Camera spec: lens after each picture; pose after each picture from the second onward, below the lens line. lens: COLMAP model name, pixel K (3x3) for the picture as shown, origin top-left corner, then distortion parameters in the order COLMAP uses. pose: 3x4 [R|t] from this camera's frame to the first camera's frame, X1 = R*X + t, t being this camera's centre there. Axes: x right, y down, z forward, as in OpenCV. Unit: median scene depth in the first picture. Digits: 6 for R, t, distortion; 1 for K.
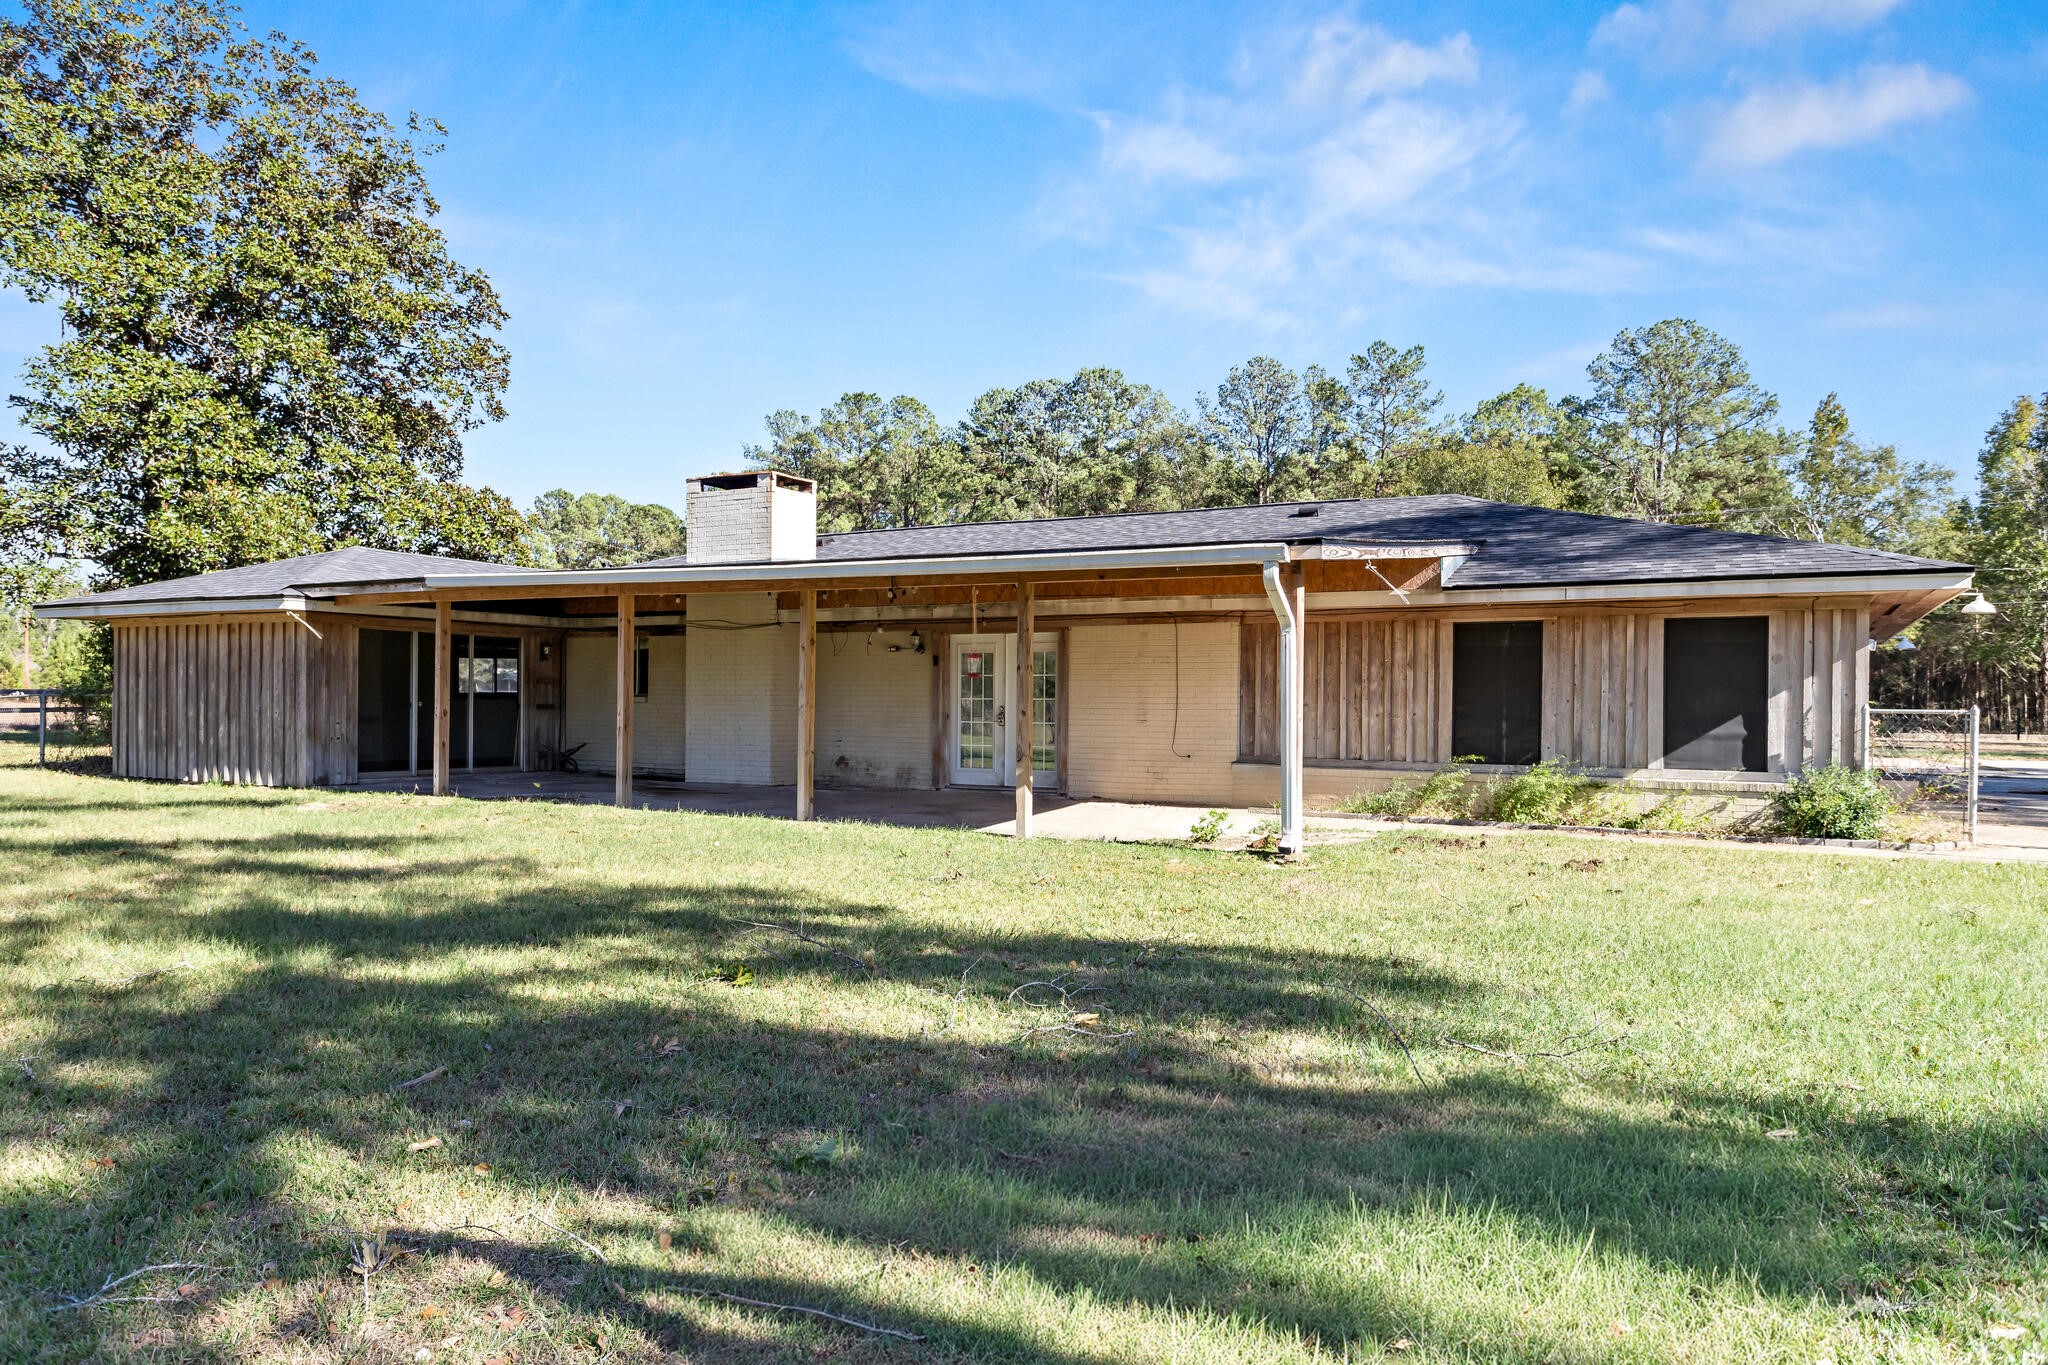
lens RADIAL K [[1377.1, 0, 1026.9], [0, 1377.1, 699.1], [0, 0, 1]] dist [0.006712, 0.000422]
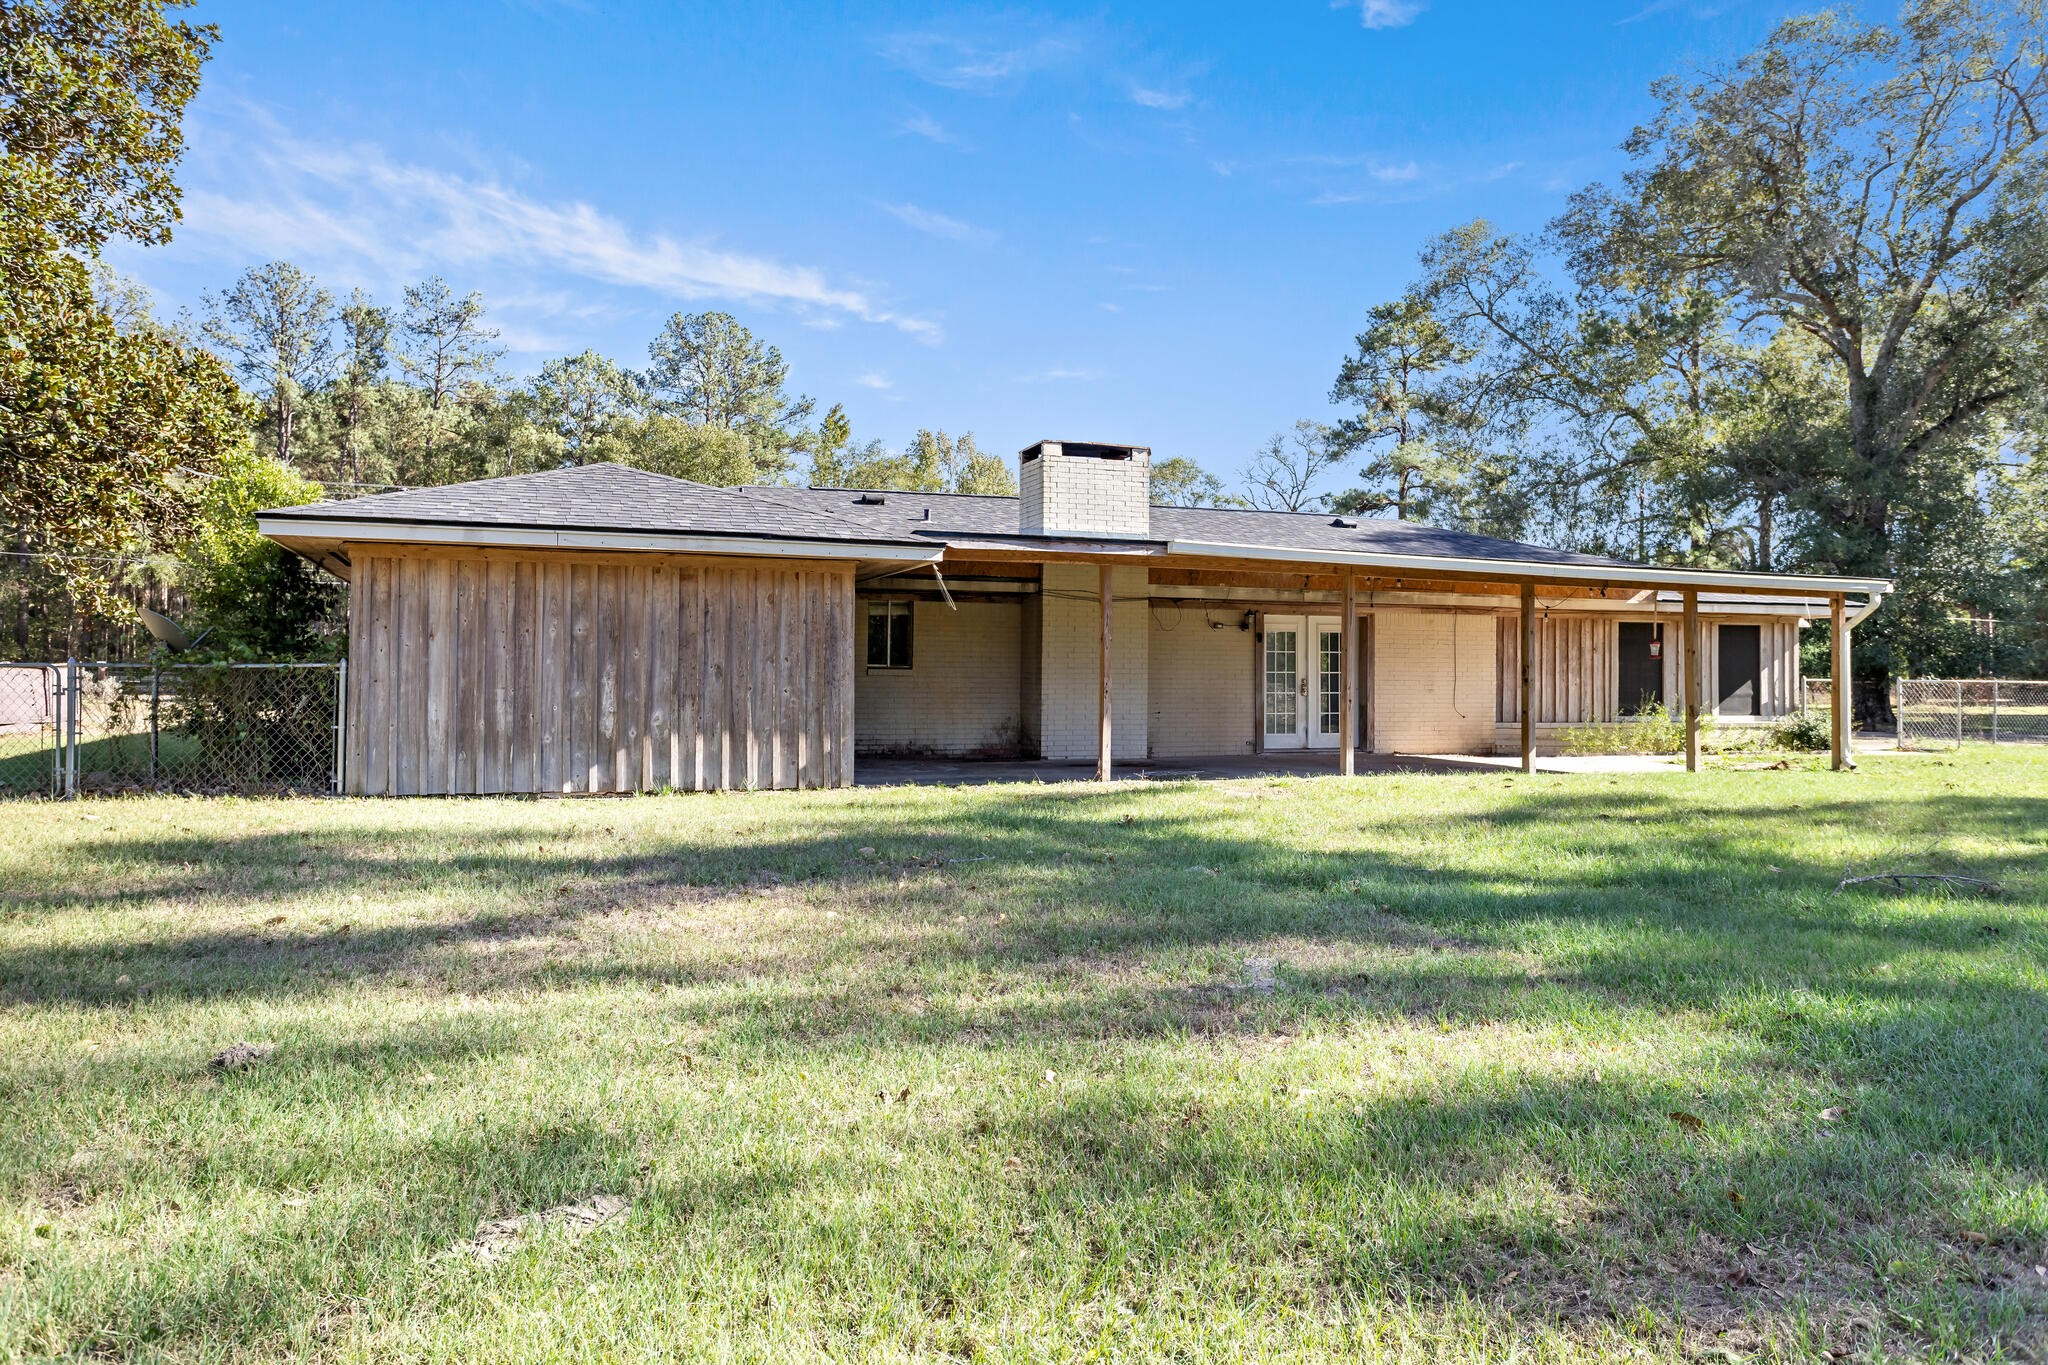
lens RADIAL K [[1482.1, 0, 1021.9], [0, 1482.1, 677.2], [0, 0, 1]] dist [-0.007657, -0.000608]
pose [[0.633159, -0.001922, 0.774020, -1.113977], [0.000265, 0.999997, 0.002267, 0.000946], [-0.774022, -0.001230, 0.633158, 0.391260]]
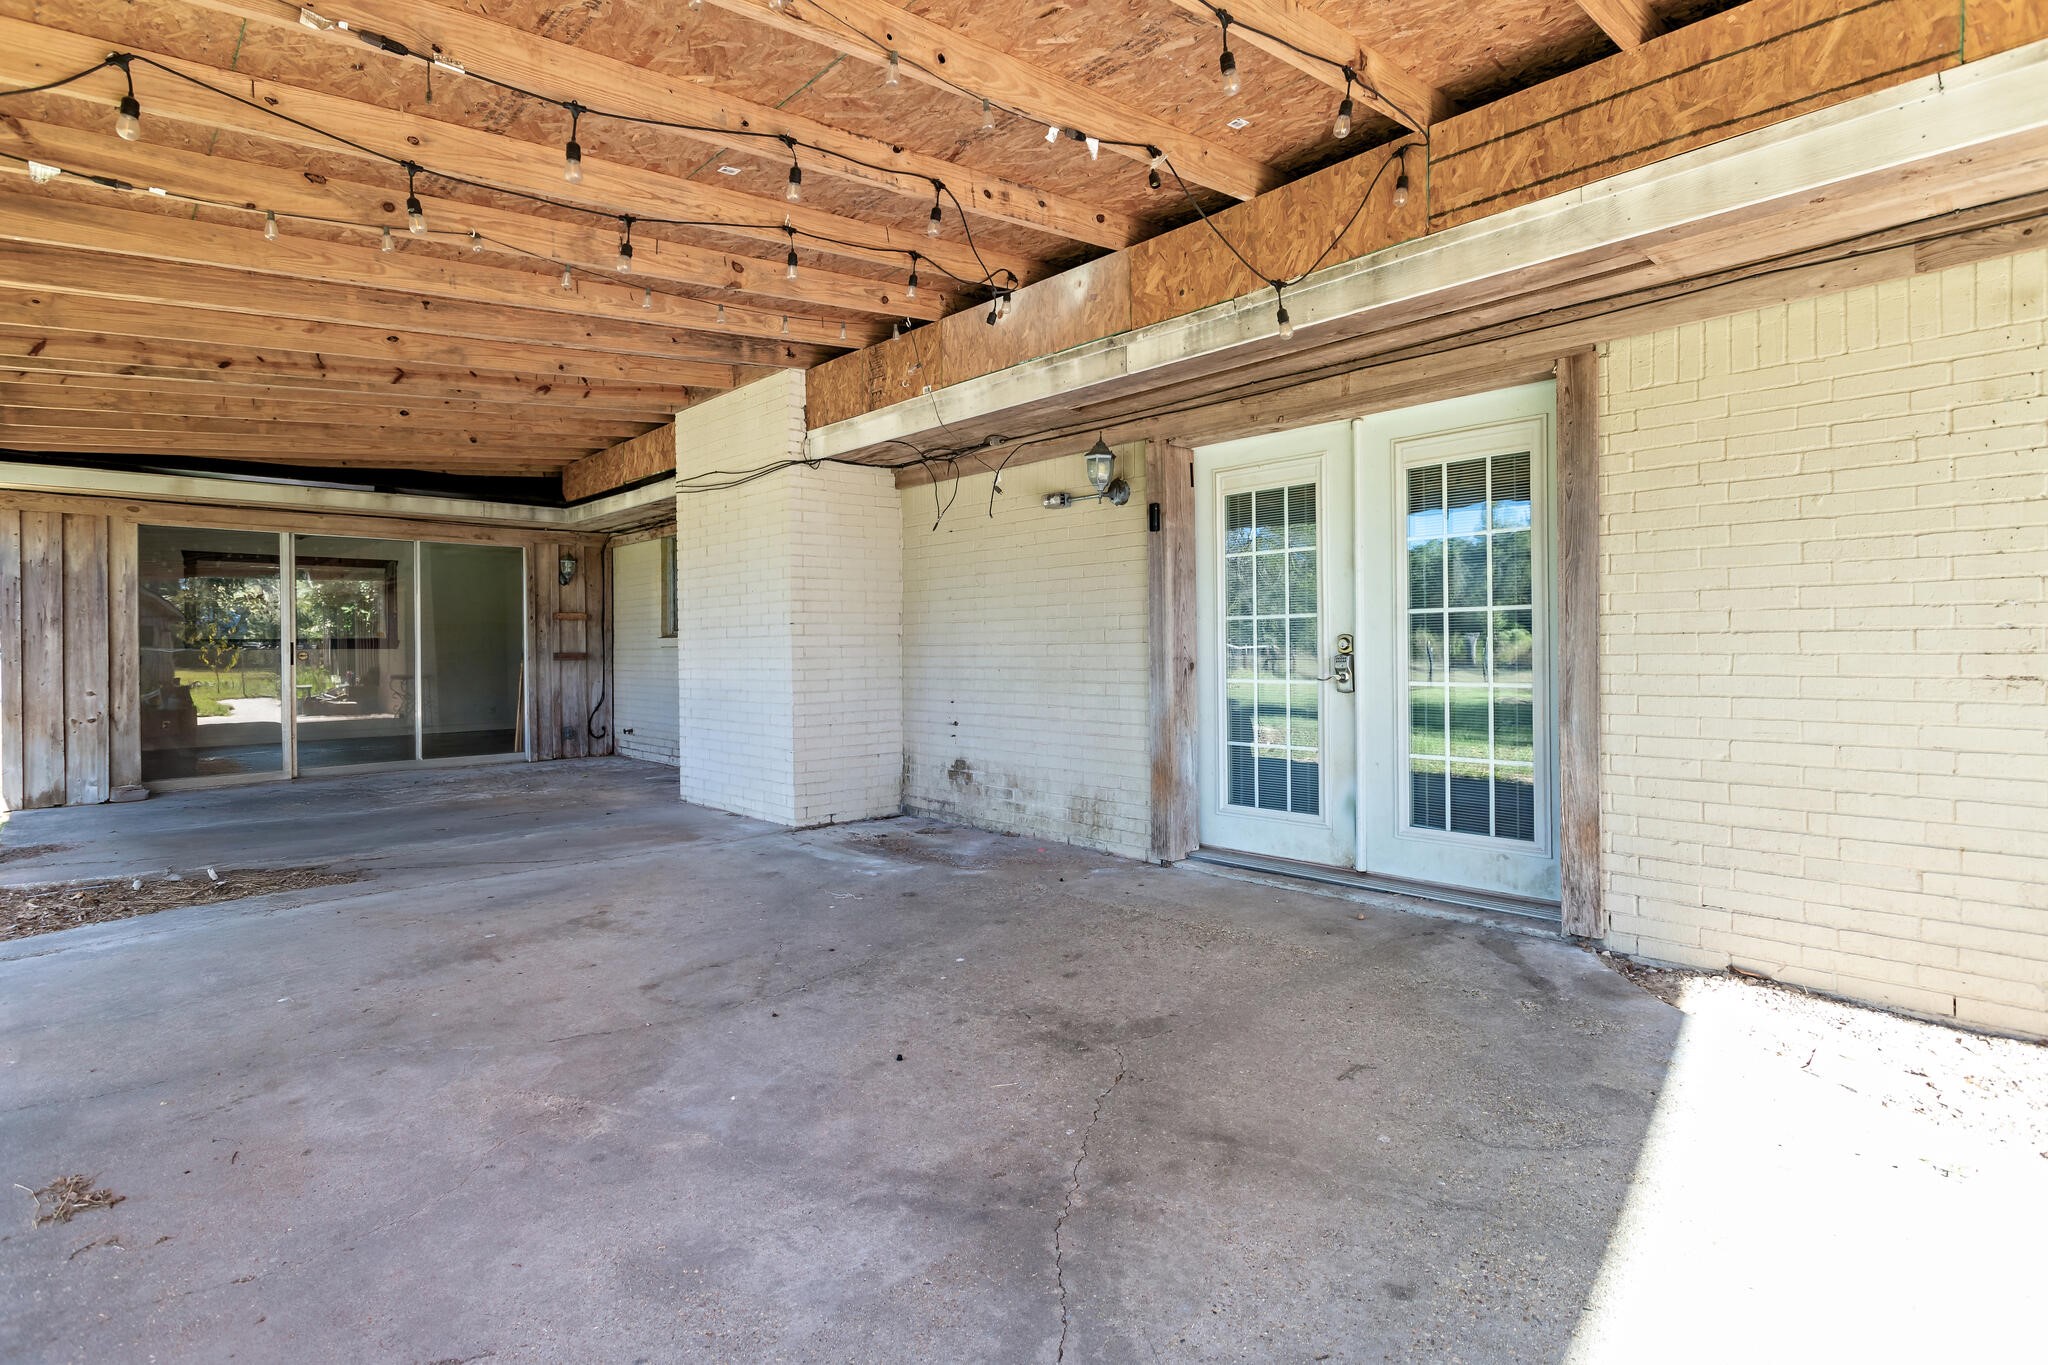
lens RADIAL K [[1006.0, 0, 1021.4], [0, 1006.0, 642.8], [0, 0, 1]] dist [-0.000937, 0.000570]
pose [[0.958633, -0.021444, -0.283836, -0.023955], [0.021217, 0.999767, -0.003872, 0.006382], [0.283853, -0.002310, 0.958865, 0.729383]]
